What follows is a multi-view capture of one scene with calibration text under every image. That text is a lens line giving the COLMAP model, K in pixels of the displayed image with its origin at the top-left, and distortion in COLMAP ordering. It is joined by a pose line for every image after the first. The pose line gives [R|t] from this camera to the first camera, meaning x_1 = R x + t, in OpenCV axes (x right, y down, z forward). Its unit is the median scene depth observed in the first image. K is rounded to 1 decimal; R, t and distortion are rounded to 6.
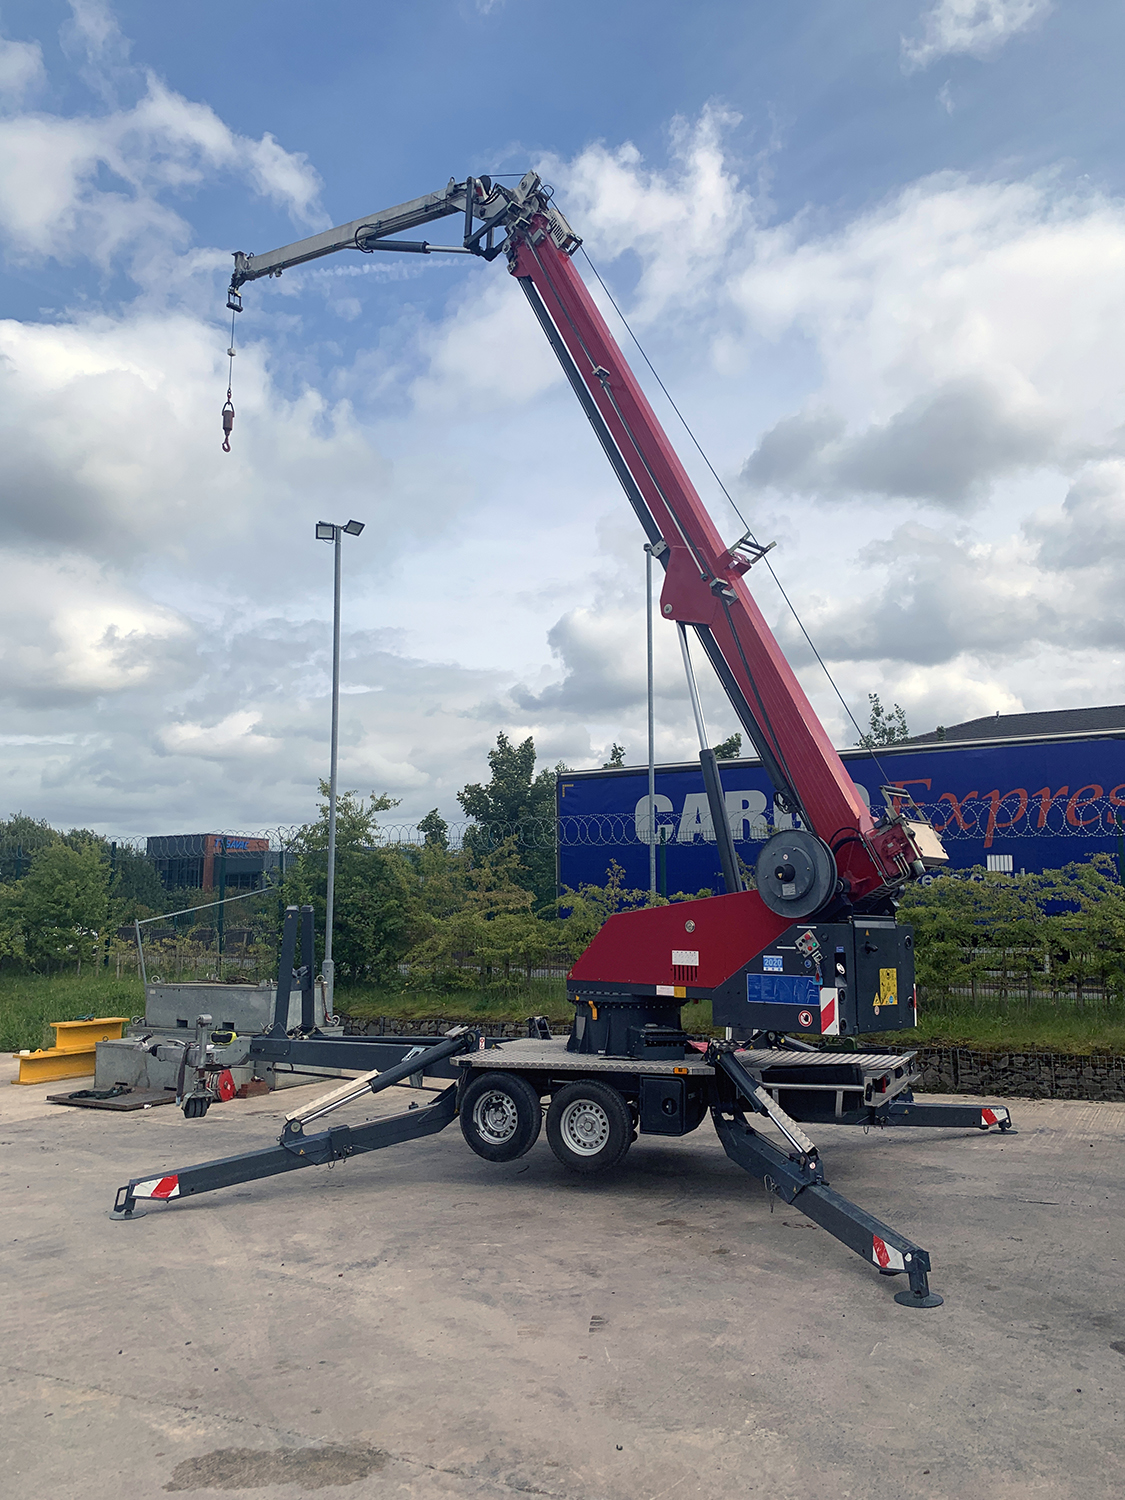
lens RADIAL K [[1205.4, 0, 562.5], [0, 1205.4, 750.0], [0, 0, 1]] dist [-0.004044, -0.012524]
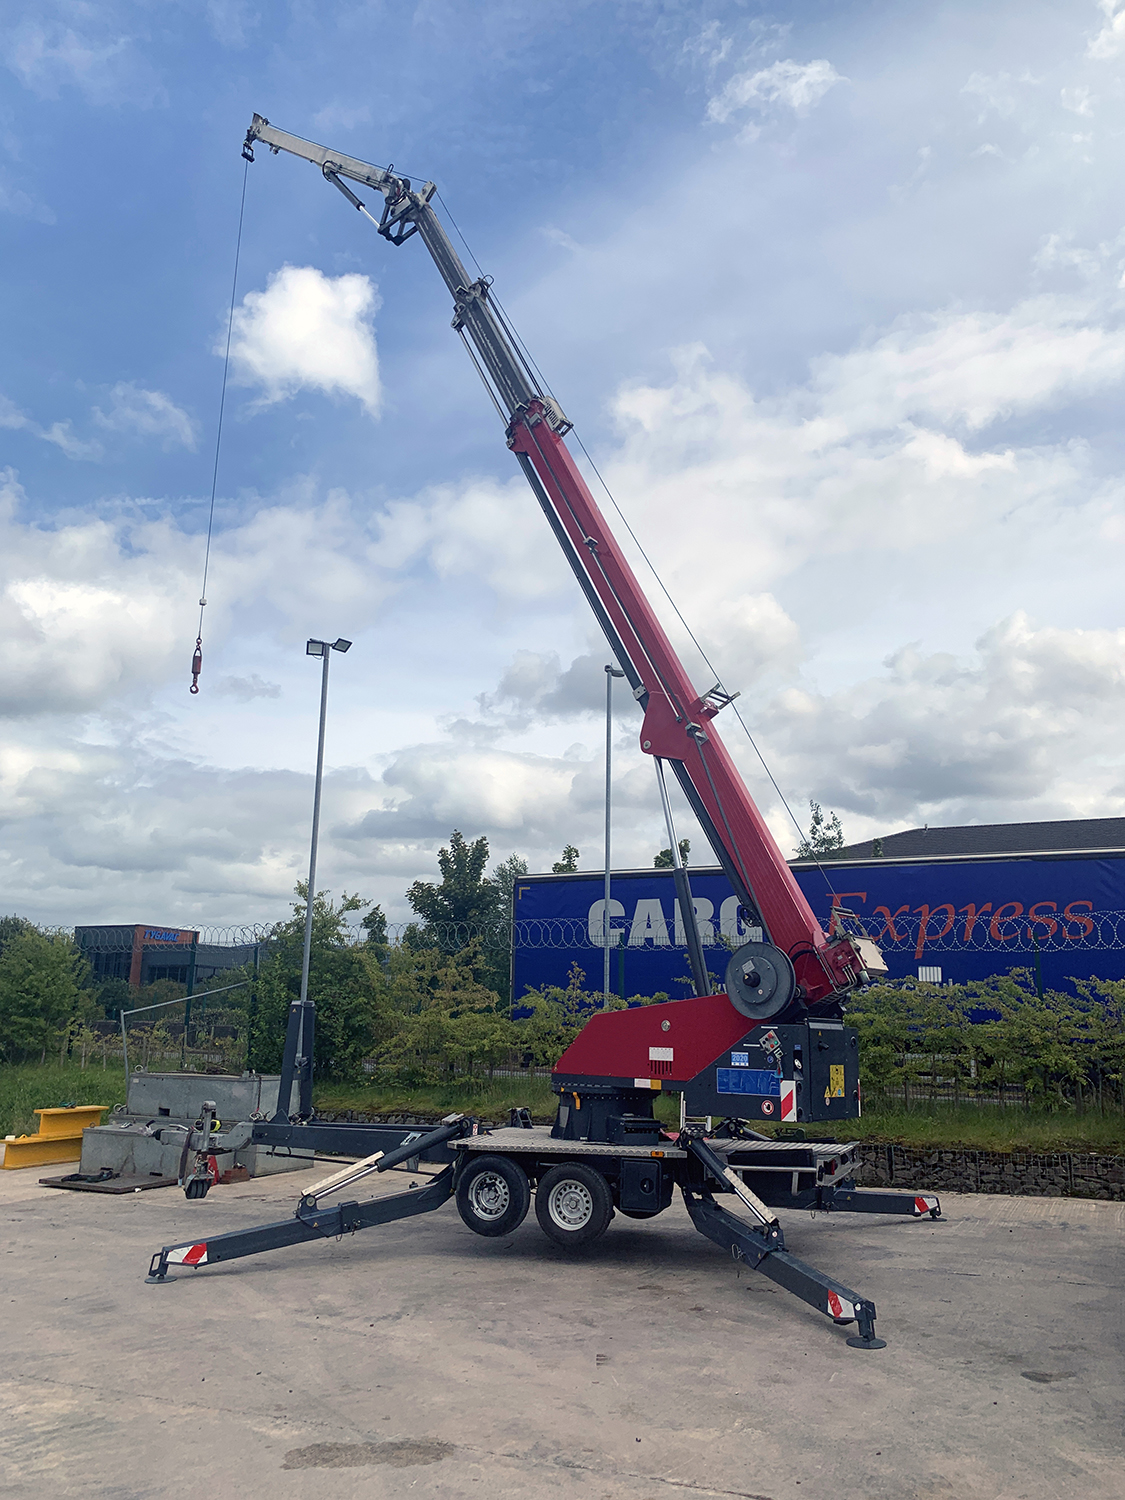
lens RADIAL K [[1215.9, 0, 564.9], [0, 1215.9, 726.2], [0, 0, 1]] dist [-0.018295, 0.001898]
pose [[0.997872, 0.033340, 0.056031, -0.060552], [-0.027607, 0.994589, -0.100148, -0.017221], [-0.059067, 0.098389, 0.993394, -0.158723]]
